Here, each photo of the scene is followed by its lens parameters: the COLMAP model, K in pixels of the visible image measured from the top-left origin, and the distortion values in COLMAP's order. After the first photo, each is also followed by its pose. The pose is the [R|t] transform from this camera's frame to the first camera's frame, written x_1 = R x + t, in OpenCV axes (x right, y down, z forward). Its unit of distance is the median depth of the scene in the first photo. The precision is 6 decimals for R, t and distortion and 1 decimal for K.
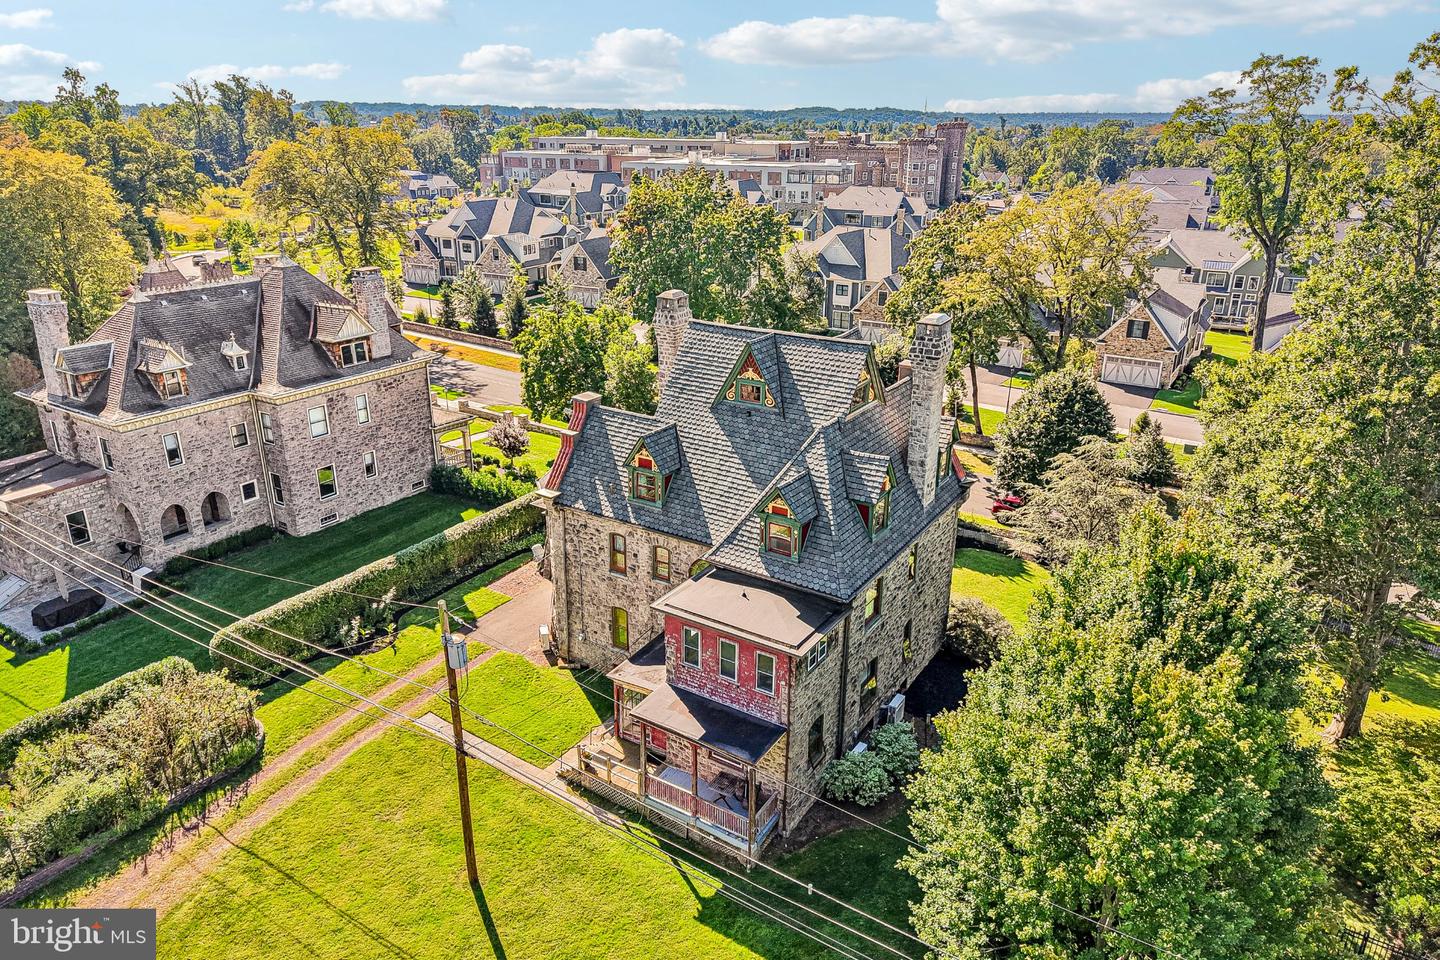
lens RADIAL K [[973.4, 0, 730.6], [0, 973.4, 430.3], [0, 0, 1]] dist [0.047189, -0.056301]
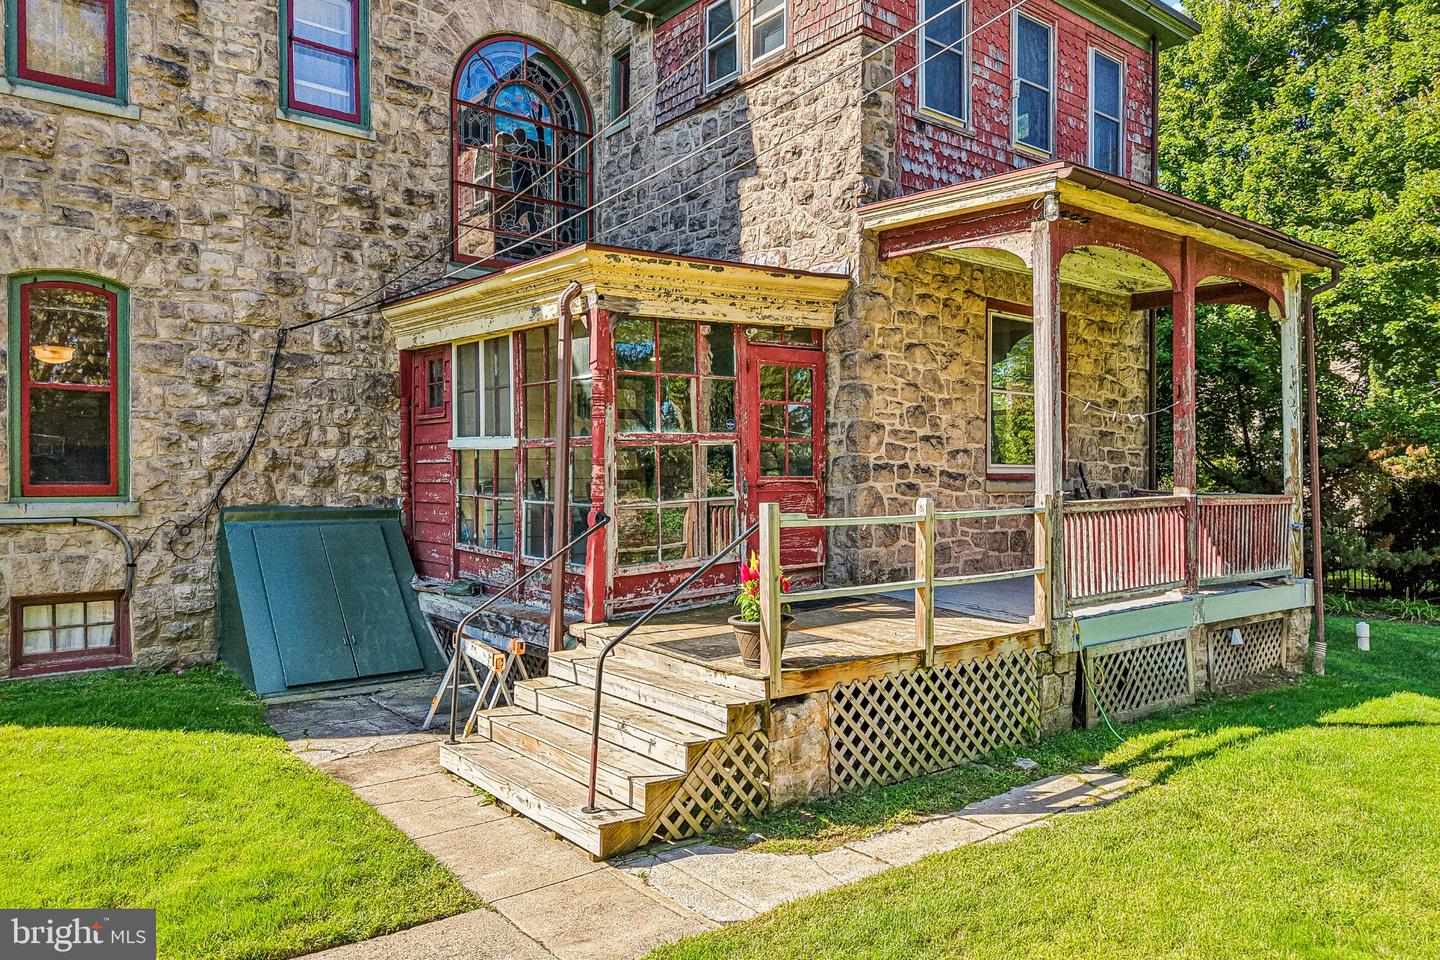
lens RADIAL K [[973.4, 0, 723.9], [0, 973.4, 462.3], [0, 0, 1]] dist [0.047189, -0.056301]
pose [[0.318543, 0.007045, 0.947882, -0.266375], [0.289046, 0.951627, -0.104209, 0.282549], [-0.902764, 0.307176, 0.301097, 0.823504]]
